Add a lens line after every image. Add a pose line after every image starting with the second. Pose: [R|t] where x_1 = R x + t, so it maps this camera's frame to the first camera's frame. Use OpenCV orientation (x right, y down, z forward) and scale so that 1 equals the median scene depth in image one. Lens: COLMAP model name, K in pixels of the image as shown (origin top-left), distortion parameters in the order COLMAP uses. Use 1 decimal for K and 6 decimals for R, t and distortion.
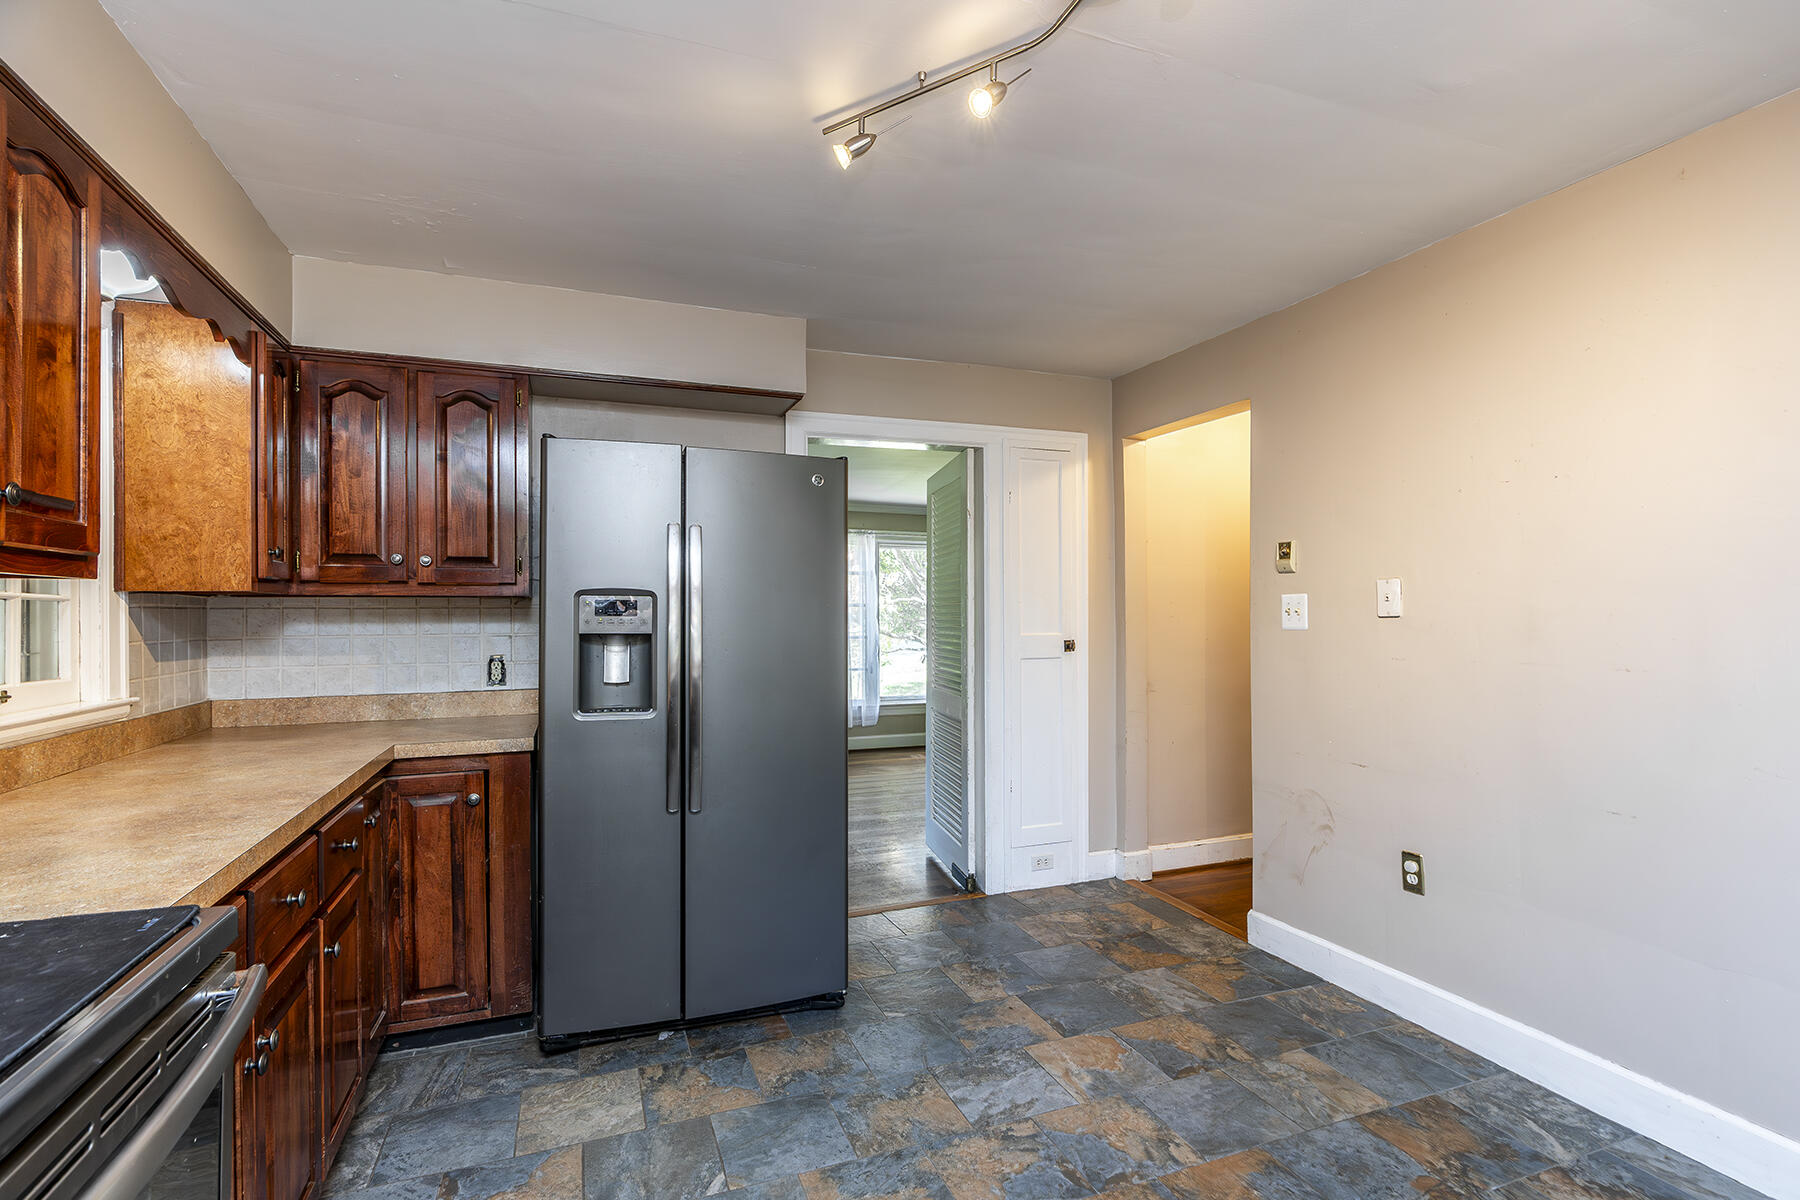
lens RADIAL K [[842.8, 0, 896.1], [0, 842.8, 611.0], [0, 0, 1]] dist [-0.000711, -0.000159]
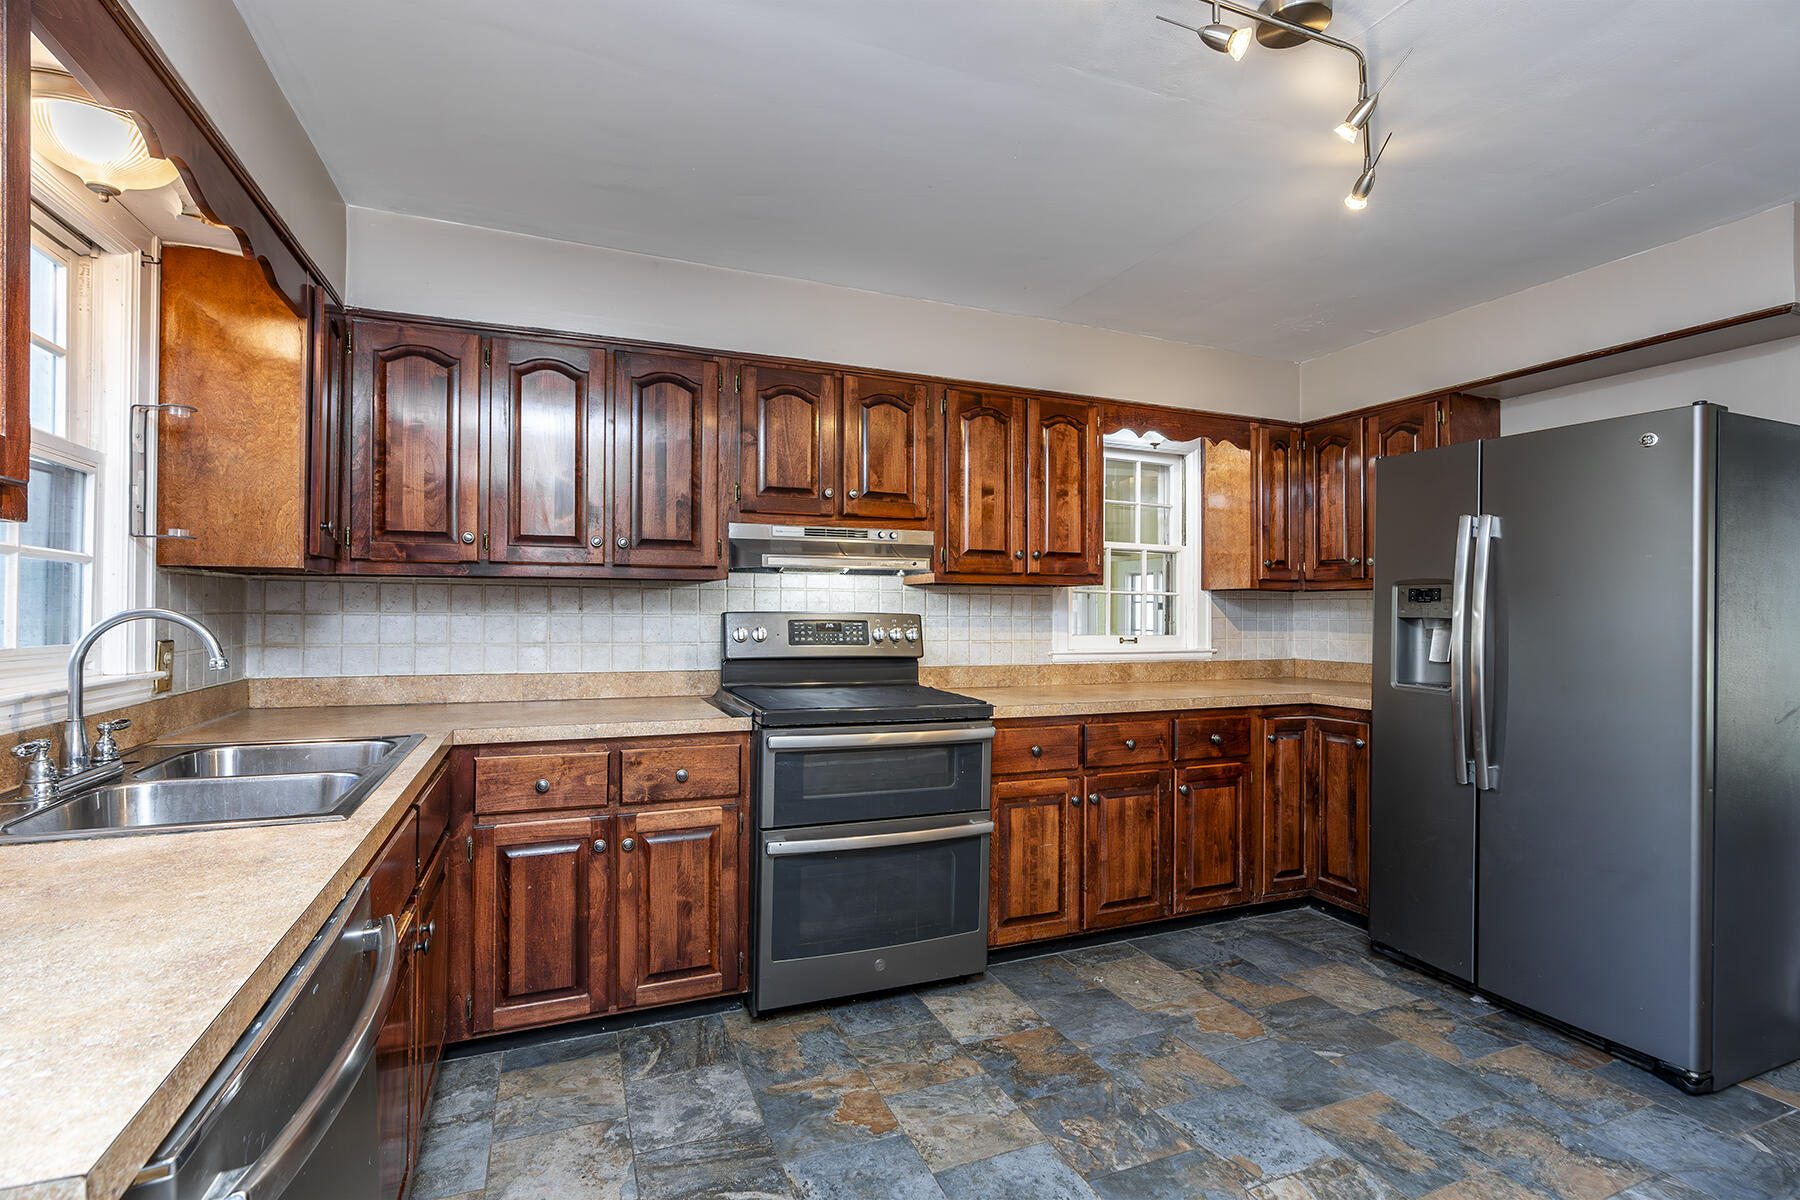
lens RADIAL K [[842.8, 0, 900.2], [0, 842.8, 601.8], [0, 0, 1]] dist [-0.000711, -0.000159]
pose [[0.025158, -0.006595, -0.999662, 0.825975], [-0.002489, 0.999975, -0.006660, 0.015097], [0.999680, 0.002656, 0.025141, 0.266750]]
